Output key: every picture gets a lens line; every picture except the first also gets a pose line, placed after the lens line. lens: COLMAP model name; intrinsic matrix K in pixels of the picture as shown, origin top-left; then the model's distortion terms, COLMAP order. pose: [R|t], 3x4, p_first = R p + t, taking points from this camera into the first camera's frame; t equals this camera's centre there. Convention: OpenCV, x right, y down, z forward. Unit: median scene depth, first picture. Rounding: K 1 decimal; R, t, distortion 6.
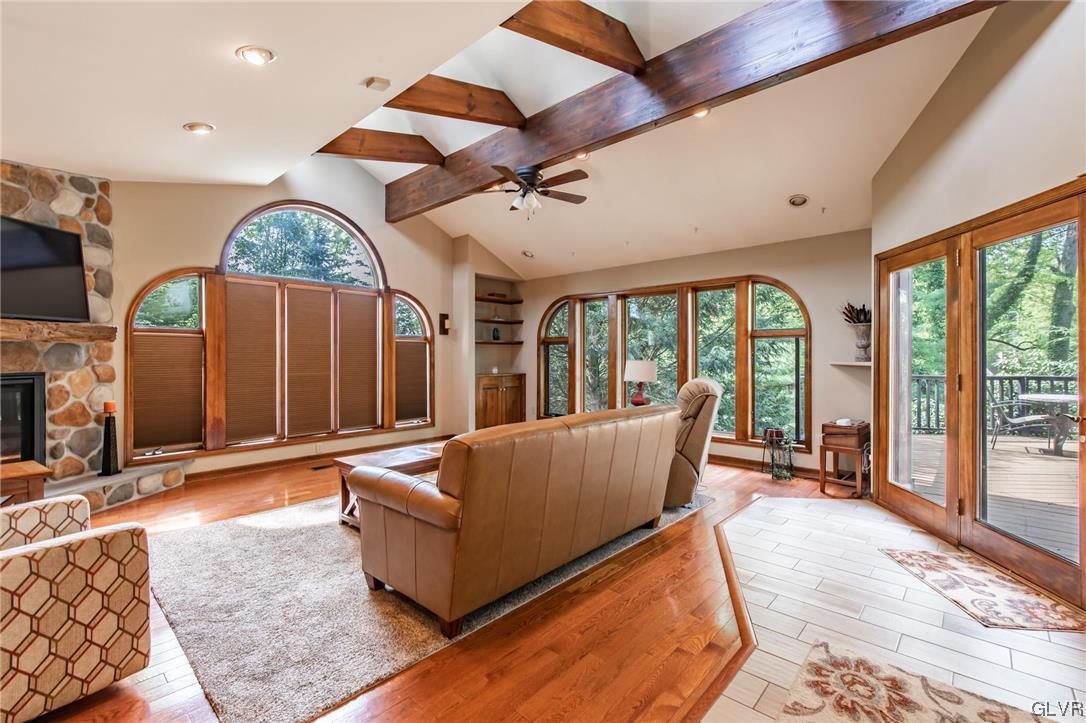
lens RADIAL K [[481.1, 0, 543.0], [0, 481.1, 361.5], [0, 0, 1]] dist [0.000746, -0.000033]
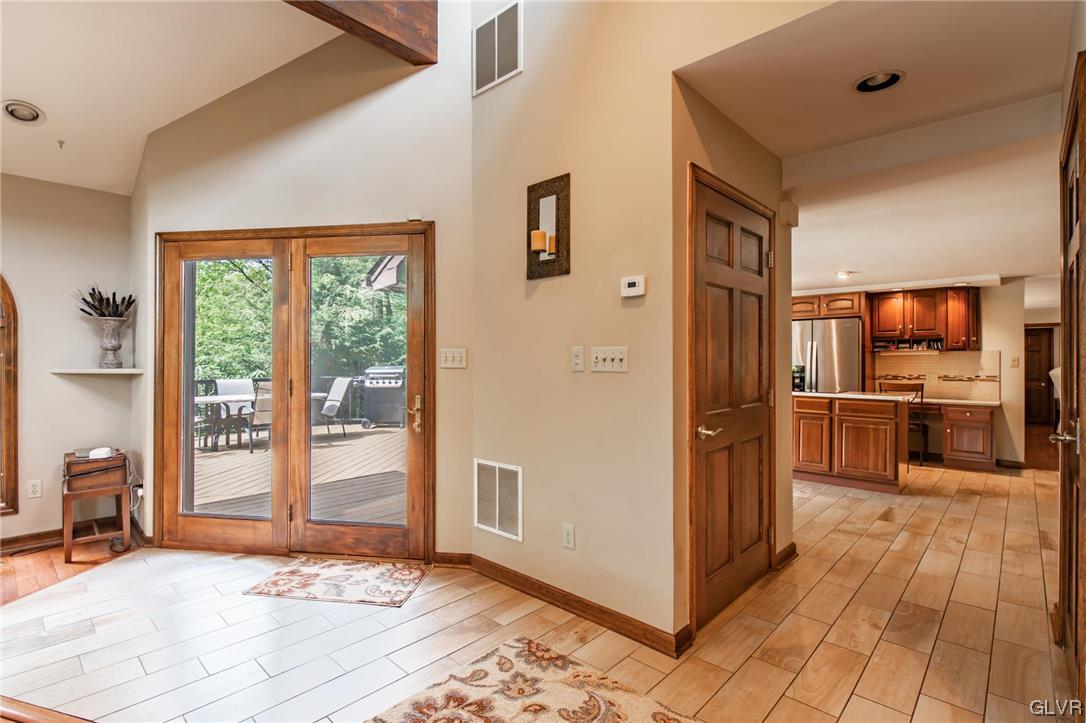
lens RADIAL K [[507.3, 0, 543.0], [0, 507.3, 361.5], [0, 0, 1]] dist [-0.004341, -0.000661]
pose [[0.020899, 0.000043, 0.999782, -0.170656], [0.011082, 0.999939, -0.000275, -0.004492], [-0.999720, 0.011085, 0.020897, 0.478003]]
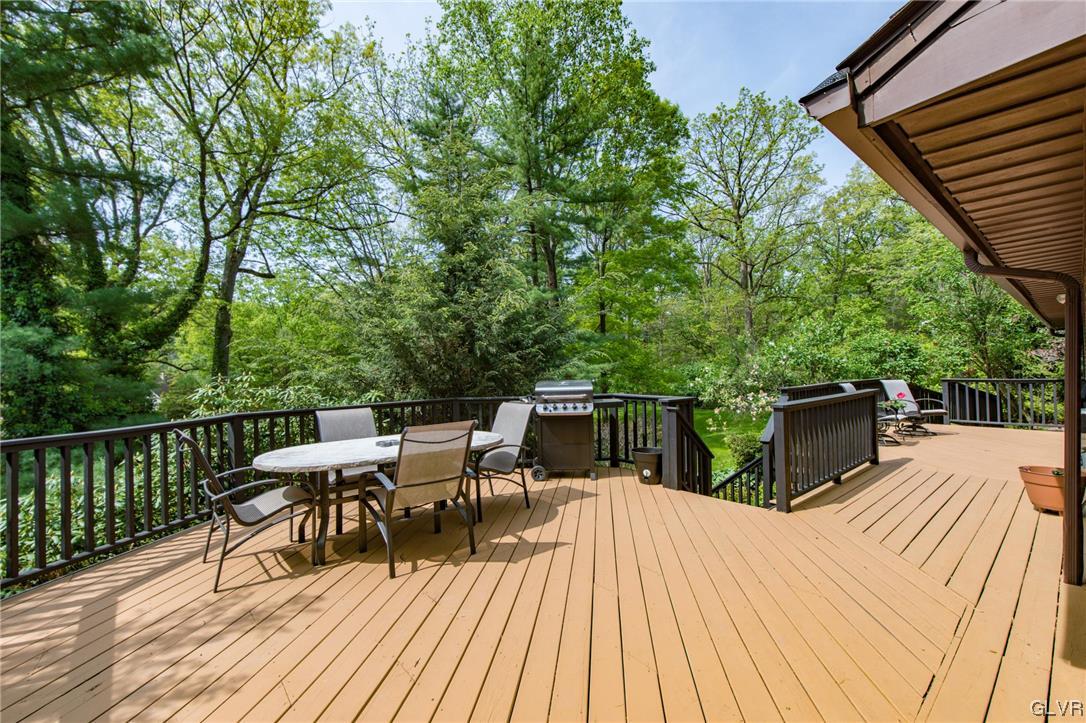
lens RADIAL K [[481.1, 0, 543.0], [0, 481.1, 361.5], [0, 0, 1]] dist [0.000746, -0.000033]
pose [[0.143146, 0.009958, 0.989651, 1.227797], [0.033499, 0.999328, -0.014901, -0.044529], [-0.989134, 0.035285, 0.142716, 1.444584]]
